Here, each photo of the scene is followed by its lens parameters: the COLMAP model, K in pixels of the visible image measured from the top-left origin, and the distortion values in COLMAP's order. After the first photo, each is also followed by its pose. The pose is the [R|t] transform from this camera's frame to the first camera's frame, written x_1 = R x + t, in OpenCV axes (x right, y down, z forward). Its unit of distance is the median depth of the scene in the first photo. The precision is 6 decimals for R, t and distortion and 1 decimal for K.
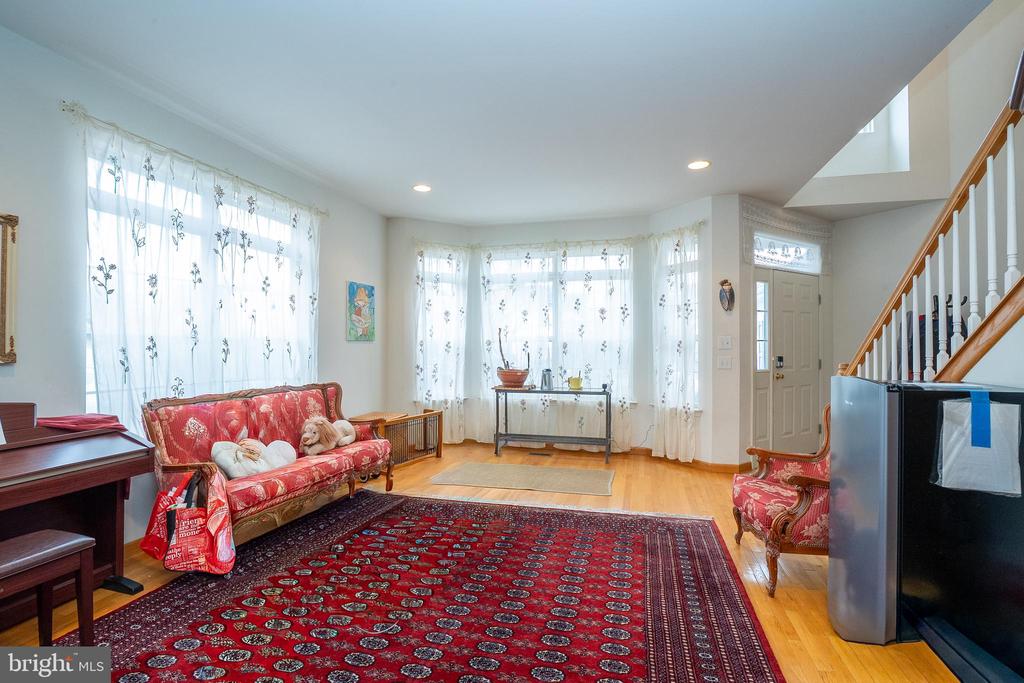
lens RADIAL K [[469.0, 0, 510.8], [0, 469.0, 343.5], [0, 0, 1]] dist [-0.067823, 0.026596]
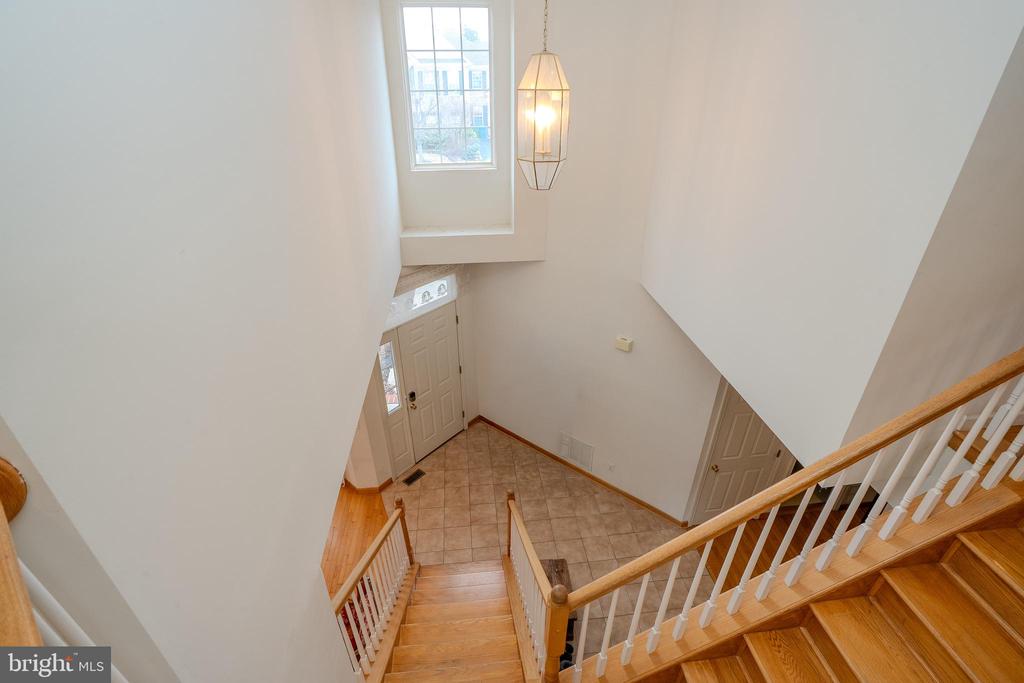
lens RADIAL K [[464.1, 0, 512.0], [0, 464.1, 341.5], [0, 0, 1]] dist [-0.054656, 0.016169]
pose [[0.927413, -0.181997, 0.326776, 0.423741], [-0.003902, 0.868886, 0.494997, -0.601228], [-0.374019, -0.460341, 0.805106, 0.029725]]
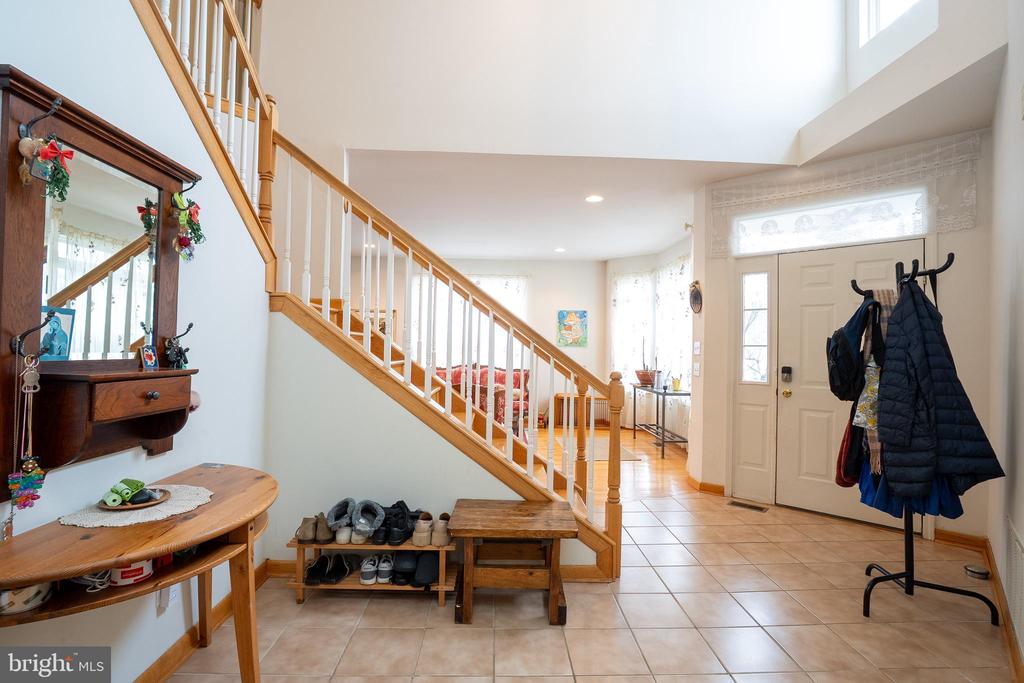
lens RADIAL K [[469.0, 0, 510.8], [0, 469.0, 343.5], [0, 0, 1]] dist [-0.067823, 0.026596]
pose [[0.305114, -0.006583, -0.952293, 1.070205], [-0.007261, 0.999931, -0.009239, -0.000163], [0.952288, 0.009734, 0.305045, 0.304590]]
